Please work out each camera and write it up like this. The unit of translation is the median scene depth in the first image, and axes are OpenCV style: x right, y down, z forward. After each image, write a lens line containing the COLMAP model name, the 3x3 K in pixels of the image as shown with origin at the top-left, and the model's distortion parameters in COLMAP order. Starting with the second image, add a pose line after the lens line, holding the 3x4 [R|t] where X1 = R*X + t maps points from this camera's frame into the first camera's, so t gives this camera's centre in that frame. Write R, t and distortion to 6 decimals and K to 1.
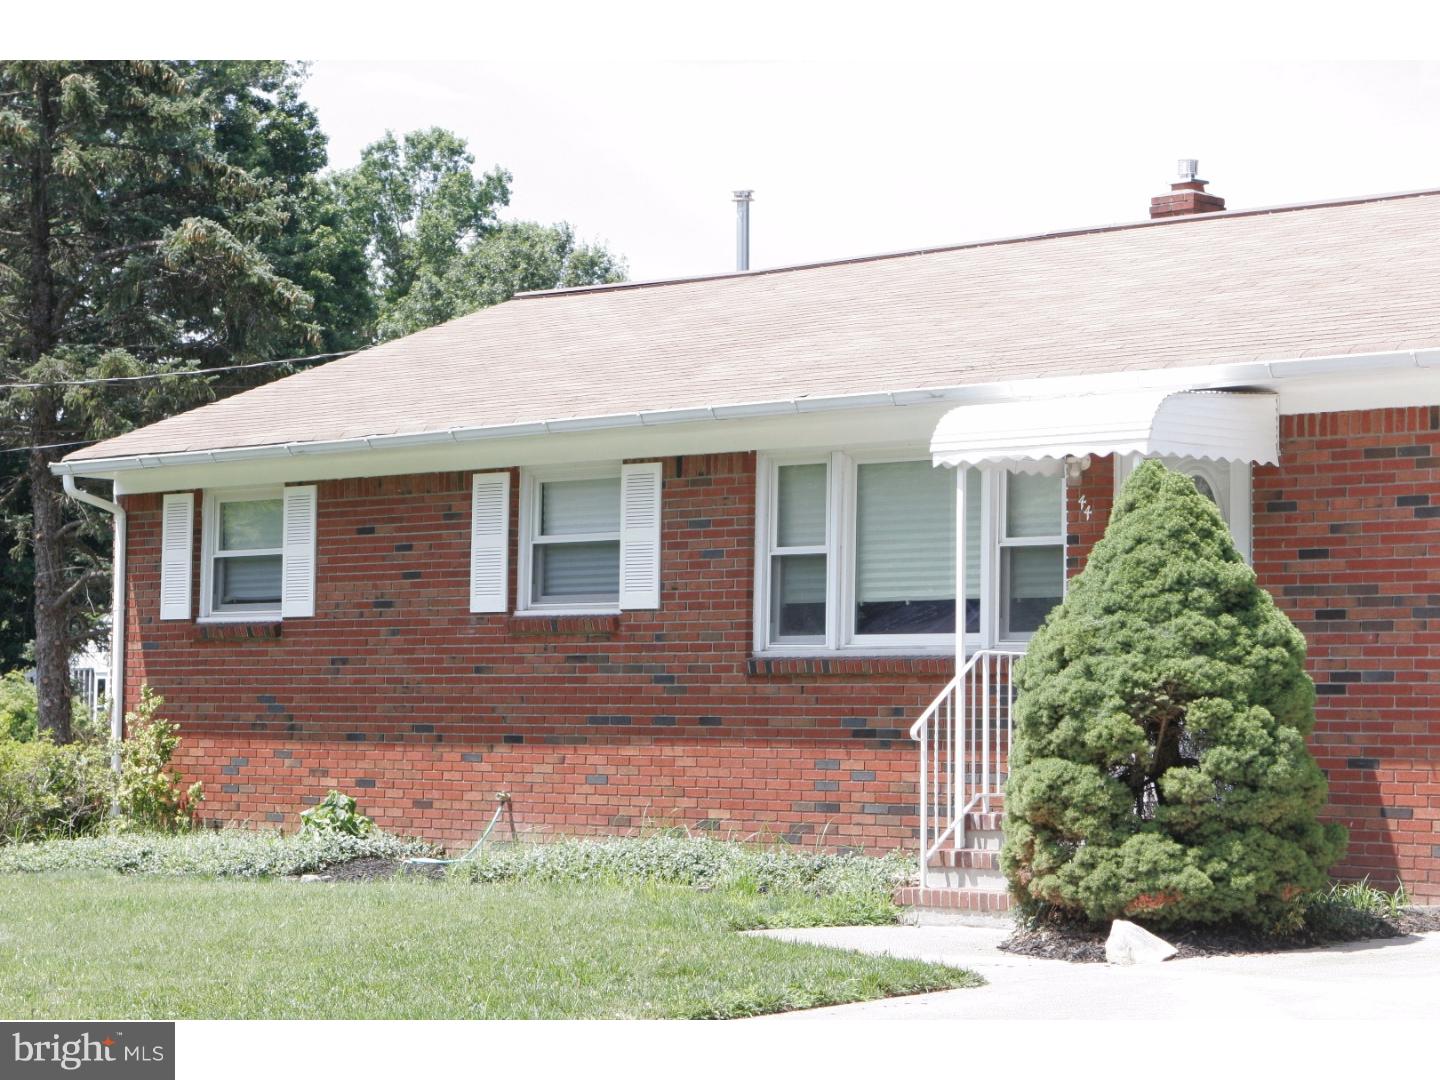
lens RADIAL K [[3312.7, 0, 720.4], [0, 3312.7, 538.0], [0, 0, 1]] dist [-0.013219, 0.000000]
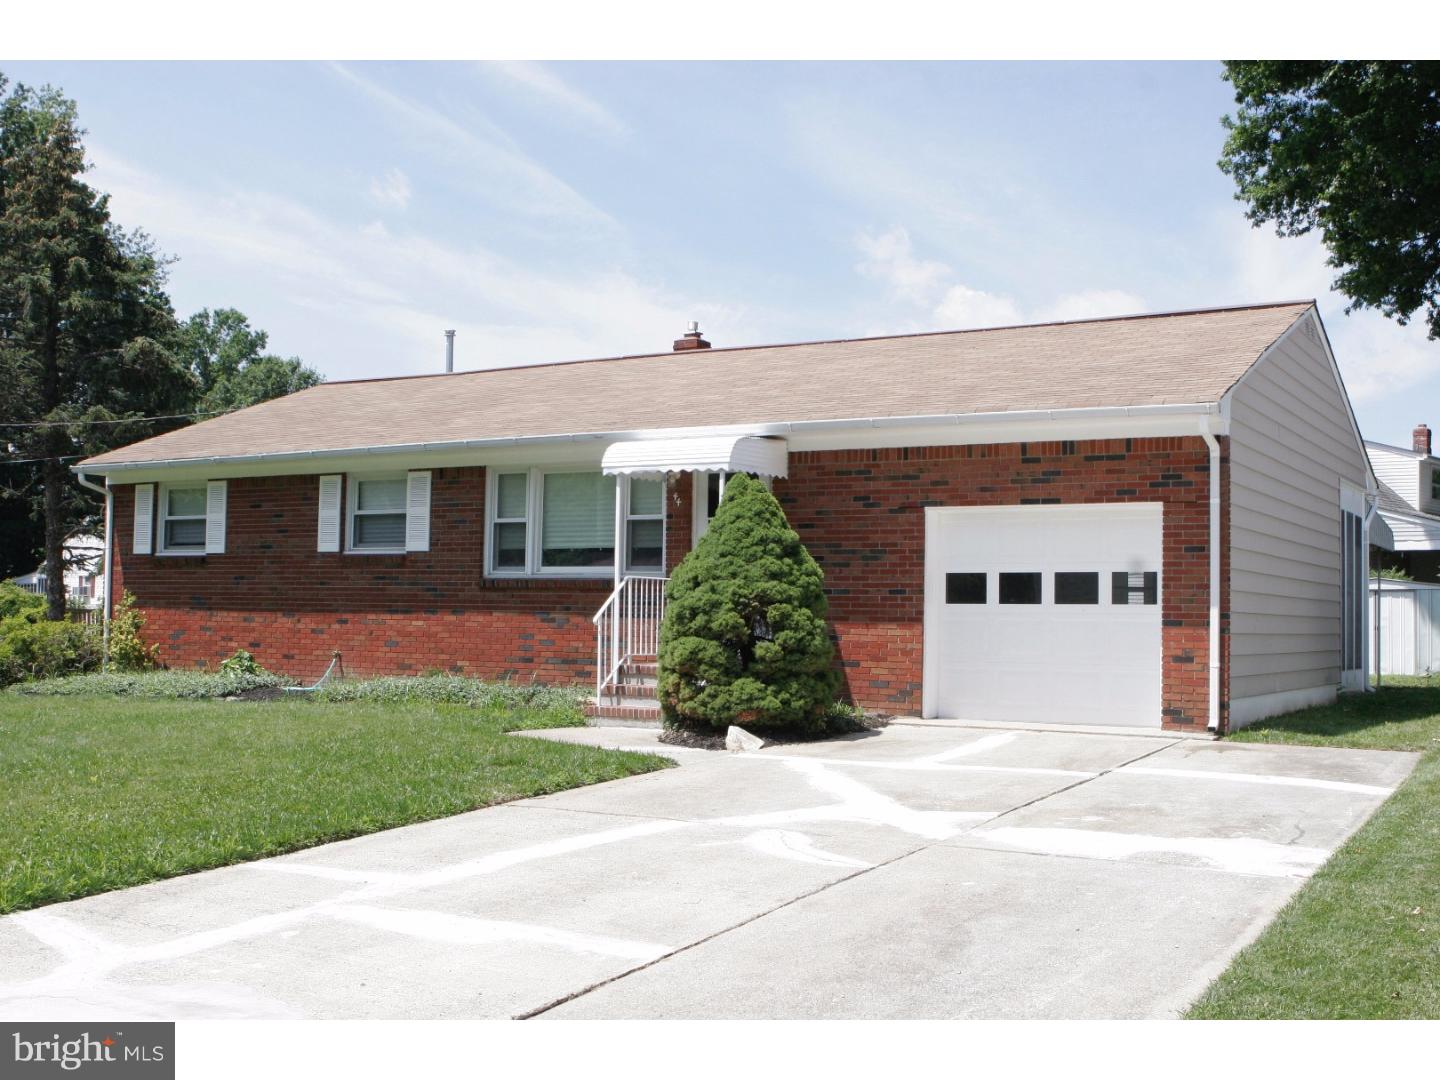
lens RADIAL K [[1578.7, 0, 719.8], [0, 1578.7, 545.3], [0, 0, 1]] dist [-0.102457, 0.000000]
pose [[0.973532, 0.012413, 0.228215, -0.059744], [-0.016170, 0.999763, 0.014597, 0.002817], [-0.227980, -0.017901, 0.973501, 0.115815]]
